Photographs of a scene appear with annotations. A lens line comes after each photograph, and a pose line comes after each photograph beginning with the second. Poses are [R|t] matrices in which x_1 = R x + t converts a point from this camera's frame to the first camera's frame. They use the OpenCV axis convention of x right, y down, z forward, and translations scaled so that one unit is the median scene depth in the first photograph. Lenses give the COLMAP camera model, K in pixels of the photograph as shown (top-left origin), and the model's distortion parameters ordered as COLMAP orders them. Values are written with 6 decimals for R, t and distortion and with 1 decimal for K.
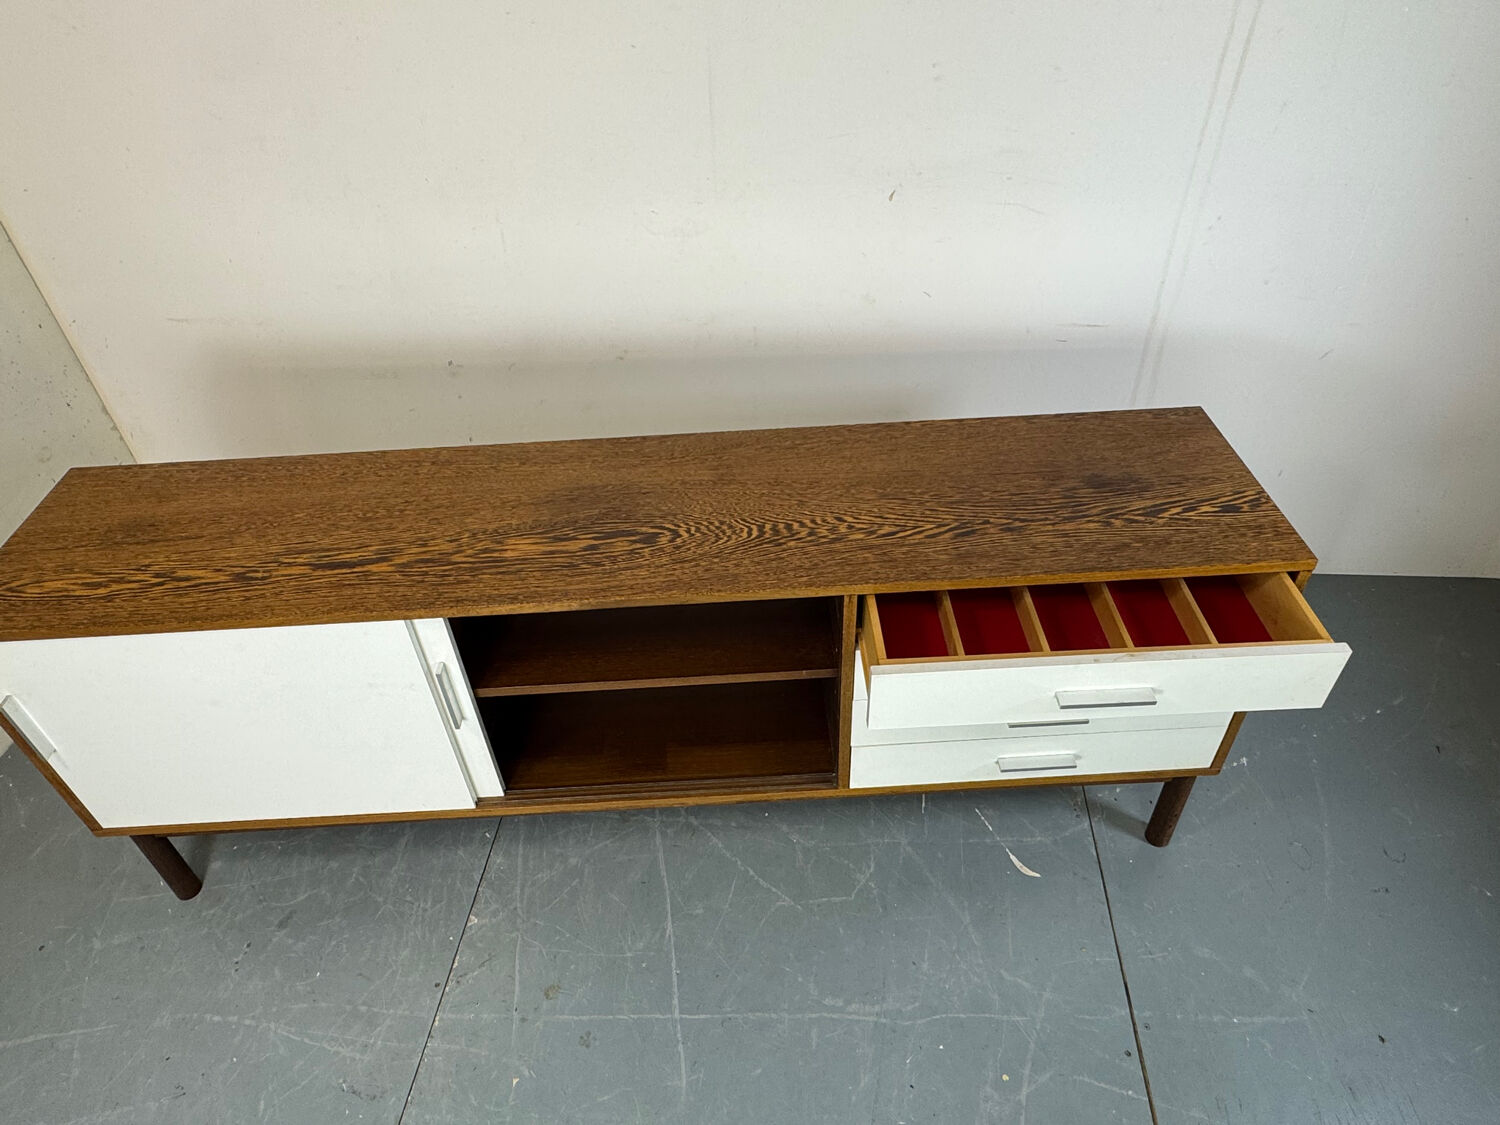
lens RADIAL K [[938.1, 0, 742.3], [0, 938.1, 563.7], [0, 0, 1]] dist [-0.033569, 0.053129]
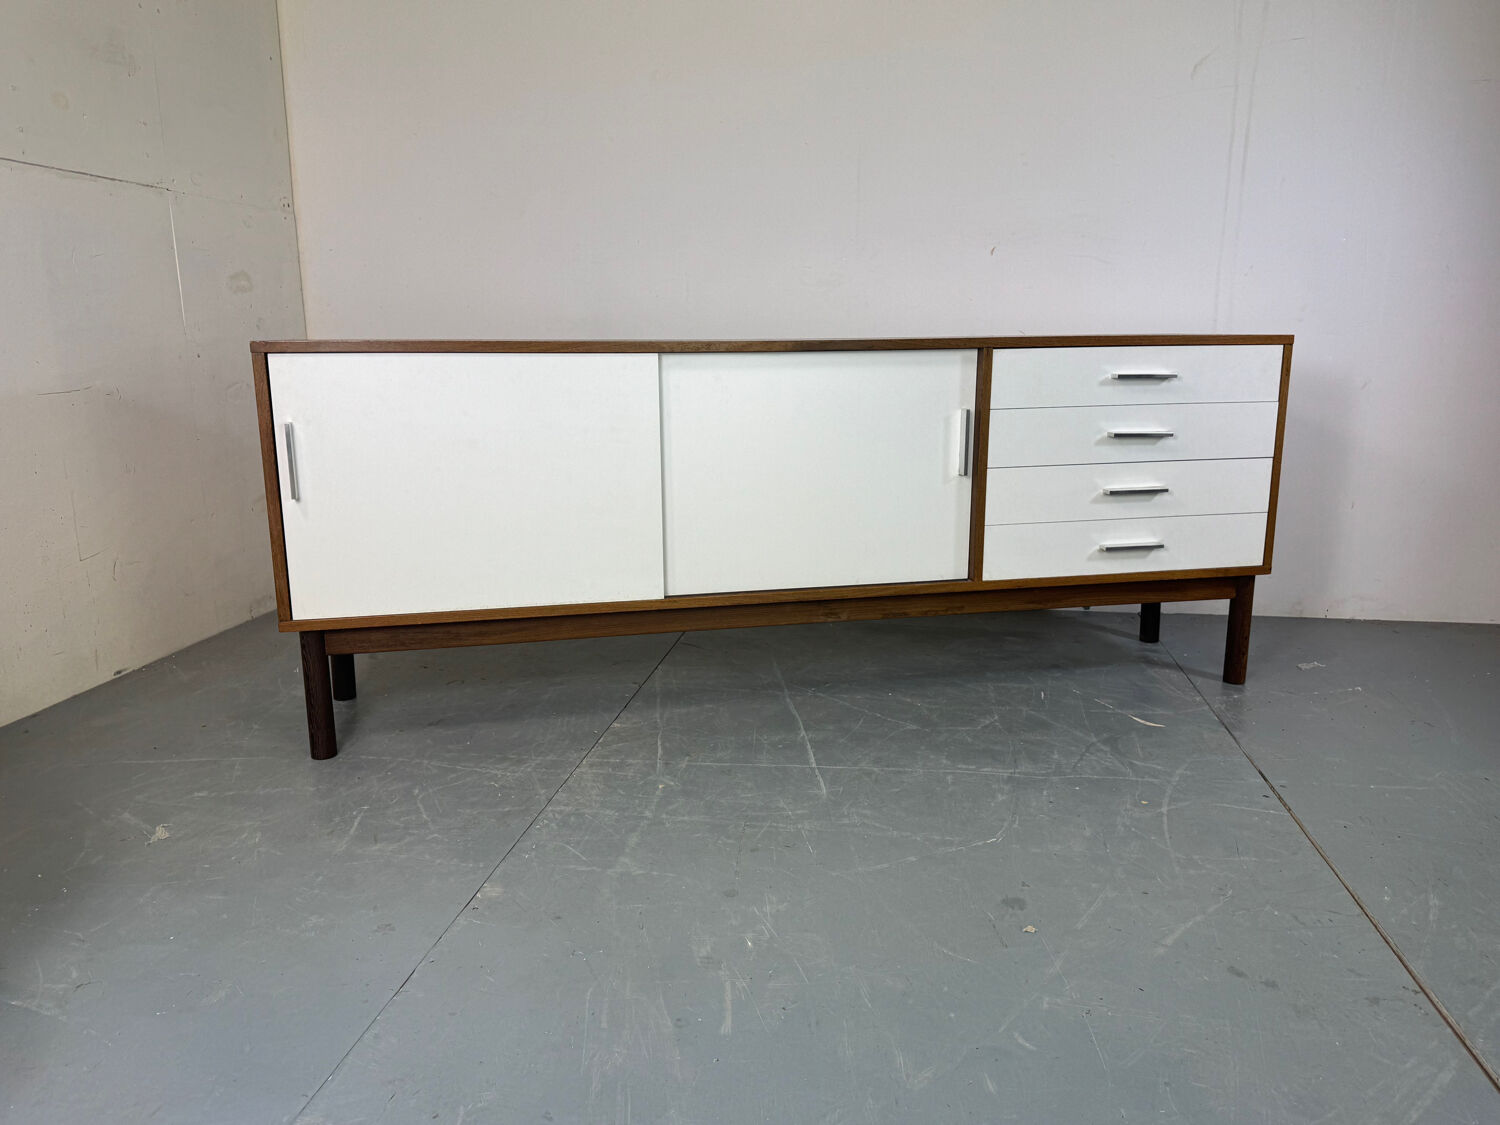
lens RADIAL K [[1054.1, 0, 750.0], [0, 1054.1, 562.5], [0, 0, 1]] dist [0.154582, -0.262681]
pose [[0.997287, 0.049427, -0.054555, -0.087878], [-0.069489, 0.876697, -0.475997, 0.849036], [0.024301, 0.478497, 0.877753, -0.147534]]
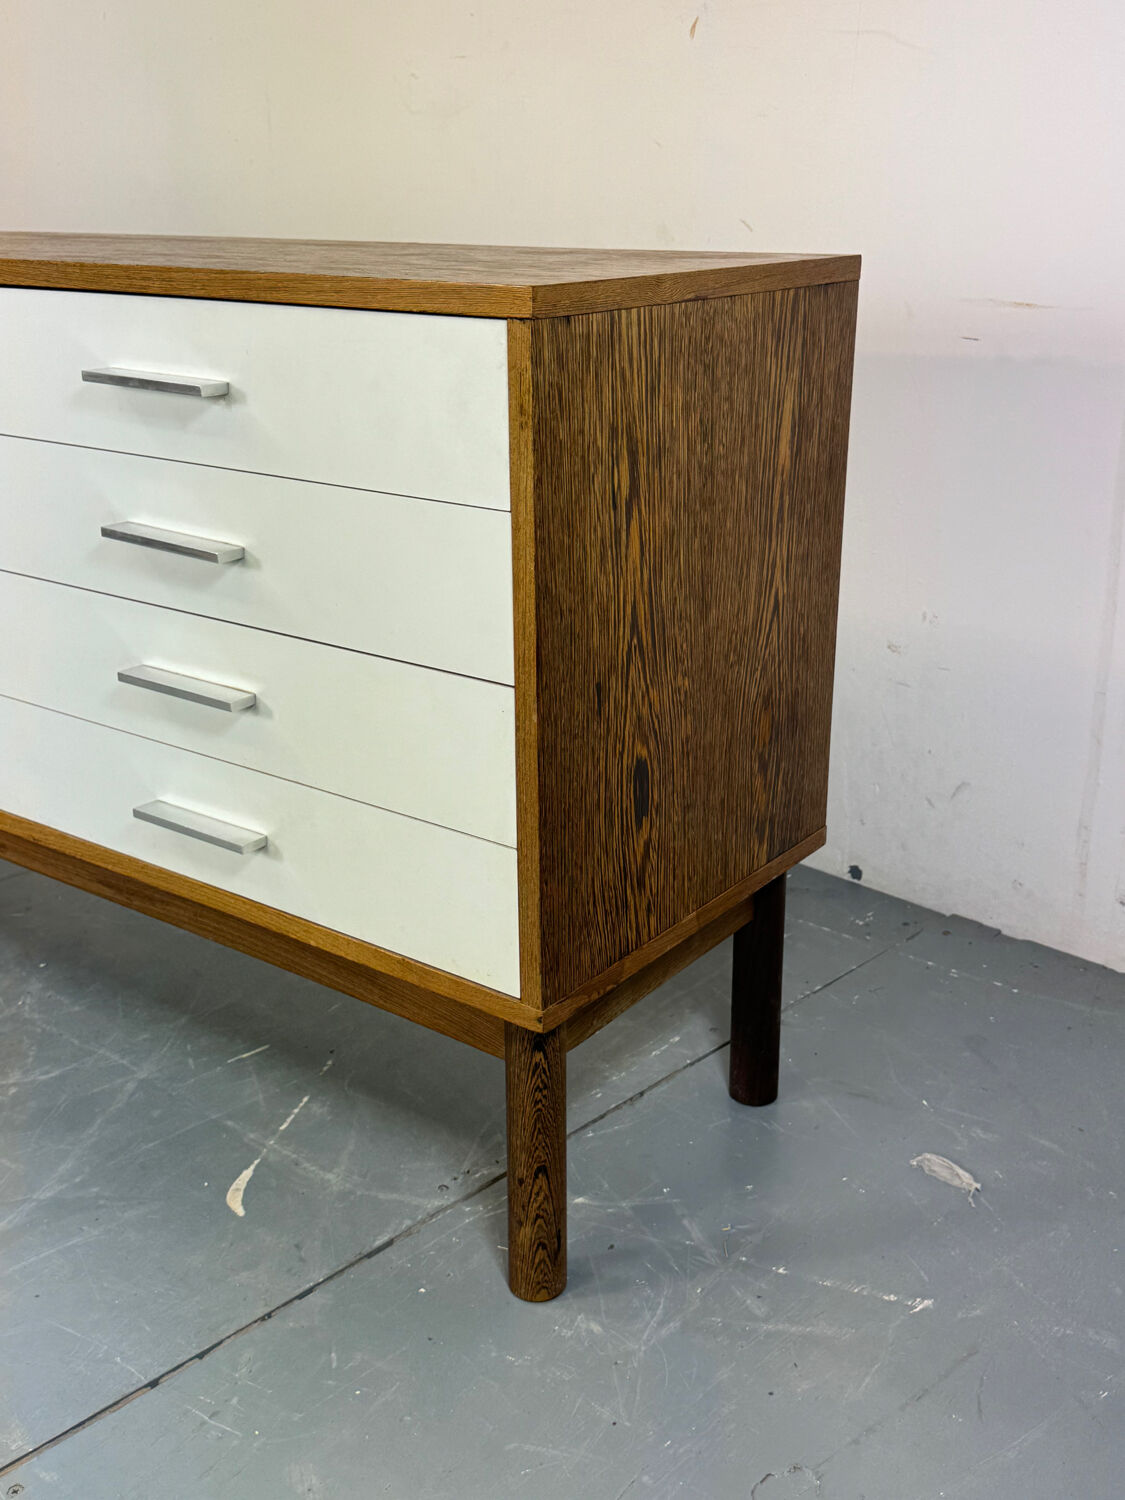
lens RADIAL K [[1552.7, 0, 538.7], [0, 1552.7, 754.8], [0, 0, 1]] dist [0.209665, -0.431058]
pose [[0.770017, 0.249742, -0.587113, 0.882425], [-0.436048, 0.877754, -0.198518, 0.258012], [0.465763, 0.408872, 0.784786, 0.440034]]
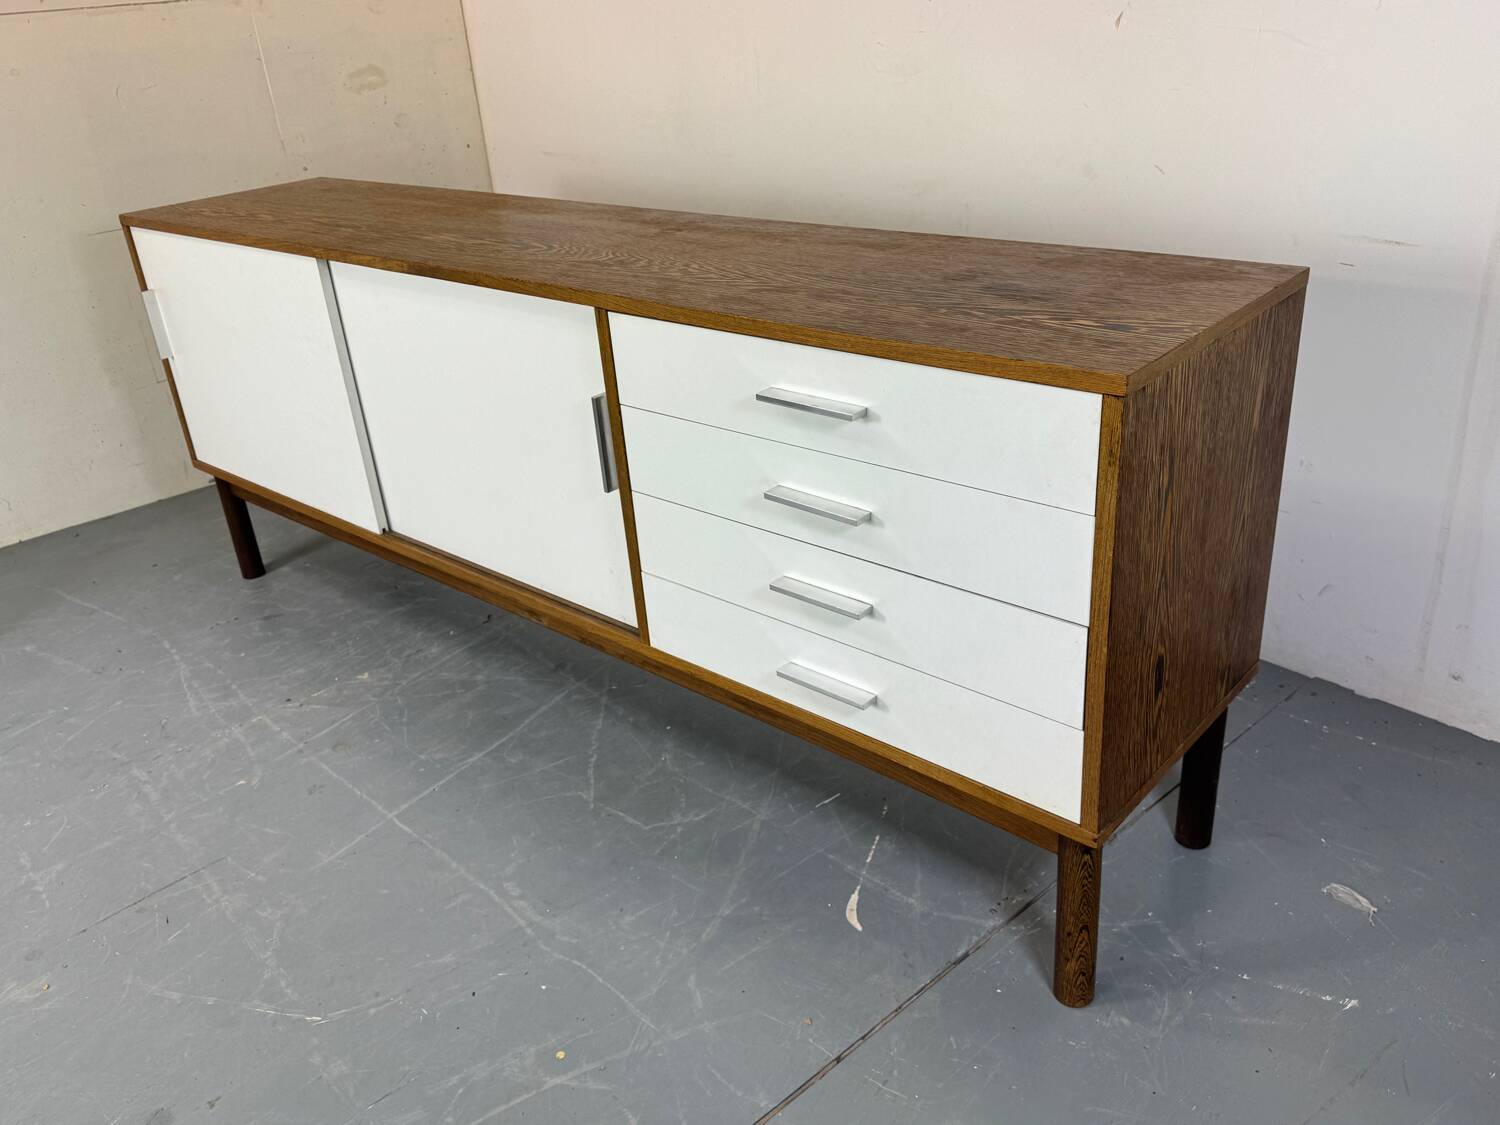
lens RADIAL K [[1173.1, 0, 756.1], [0, 1173.1, 559.0], [0, 0, 1]] dist [0.158855, -0.261682]
pose [[0.728275, 0.292738, -0.619613, 0.772499], [-0.416013, 0.907358, -0.060284, 0.198890], [0.544563, 0.301670, 0.782589, 0.259996]]
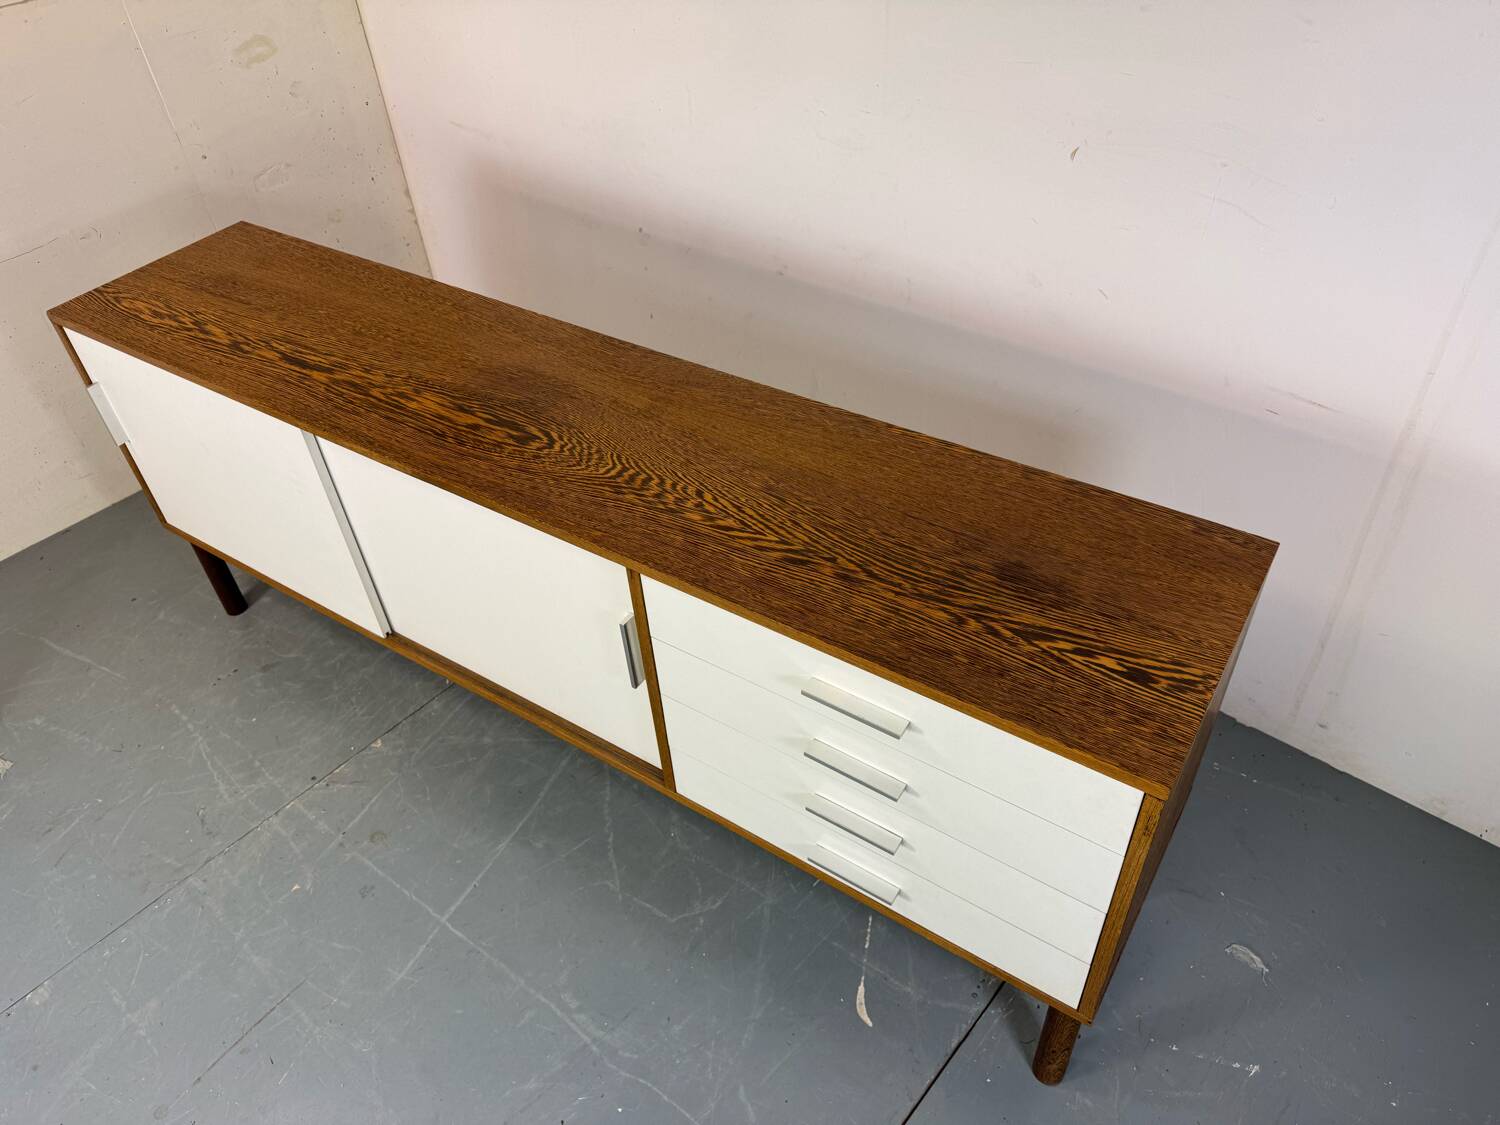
lens RADIAL K [[1044.2, 0, 751.9], [0, 1044.2, 557.9], [0, 0, 1]] dist [0.069994, -0.091246]
pose [[0.813853, 0.383506, -0.436539, 0.521605], [-0.364911, 0.921971, 0.129652, -0.119657], [0.452199, 0.053781, 0.890294, 0.149704]]
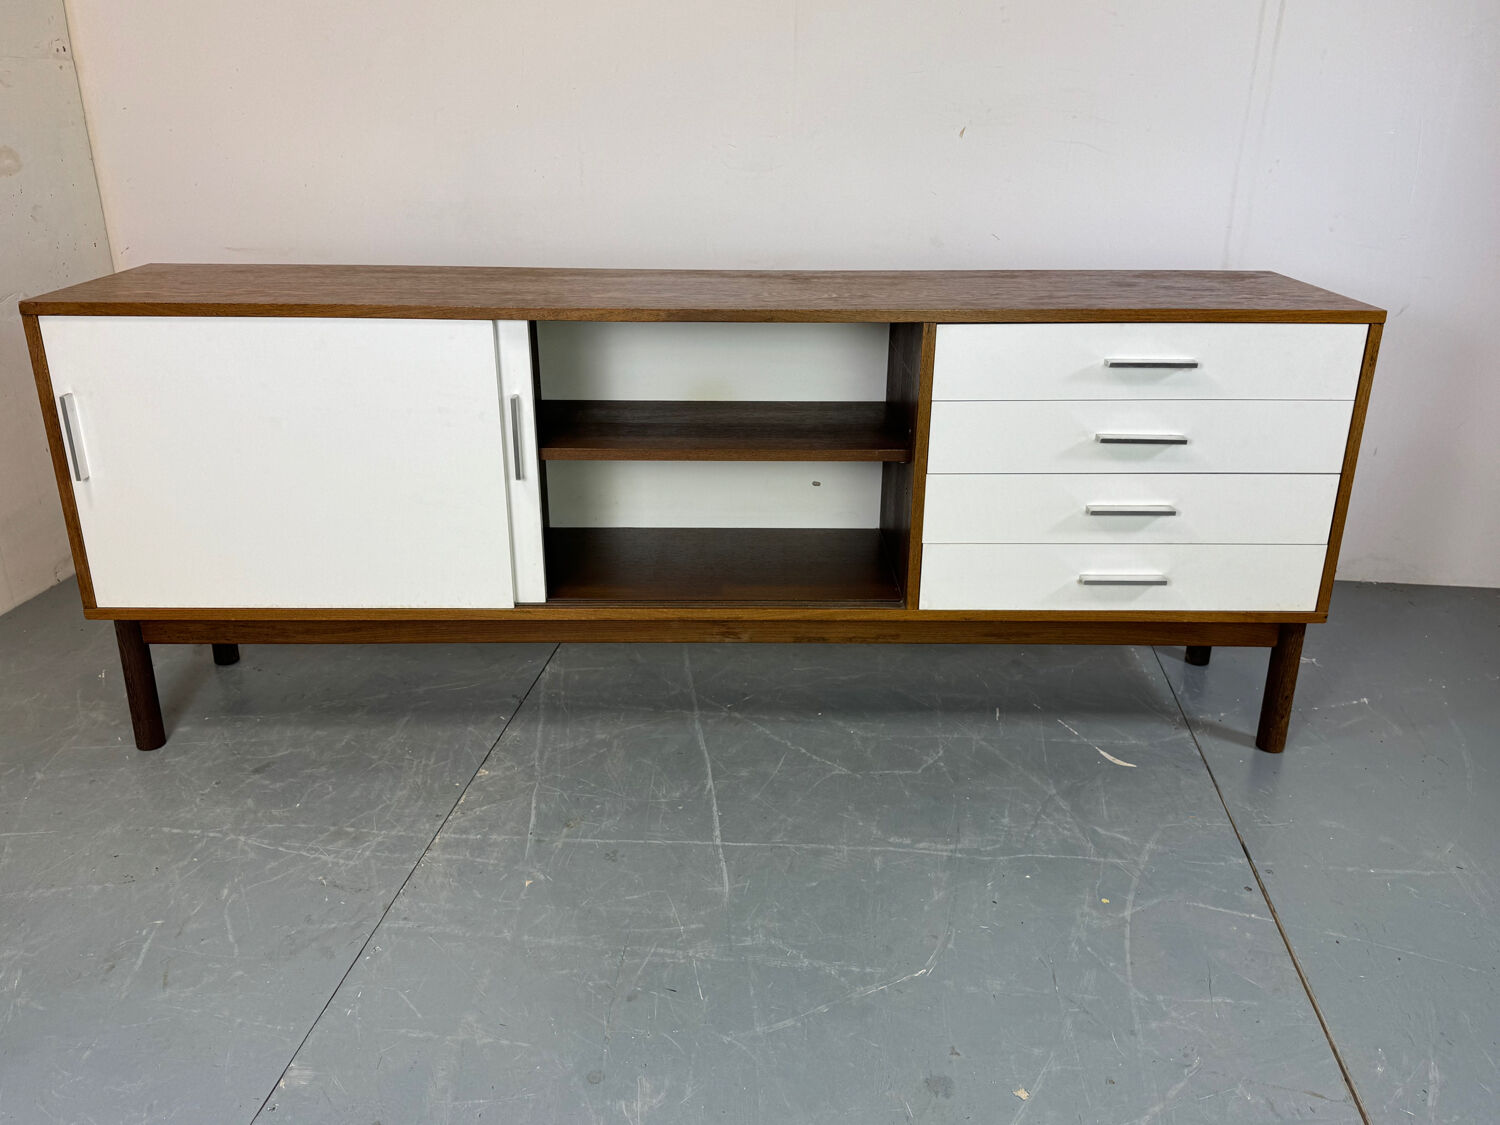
lens RADIAL K [[1163.0, 0, 750.0], [0, 1163.0, 562.5], [0, 0, 1]] dist [0.143420, -0.244104]
pose [[0.998446, 0.055135, -0.008065, -0.046149], [-0.054704, 0.942347, -0.330136, 0.593301], [-0.010602, 0.330064, 0.943899, -0.107921]]
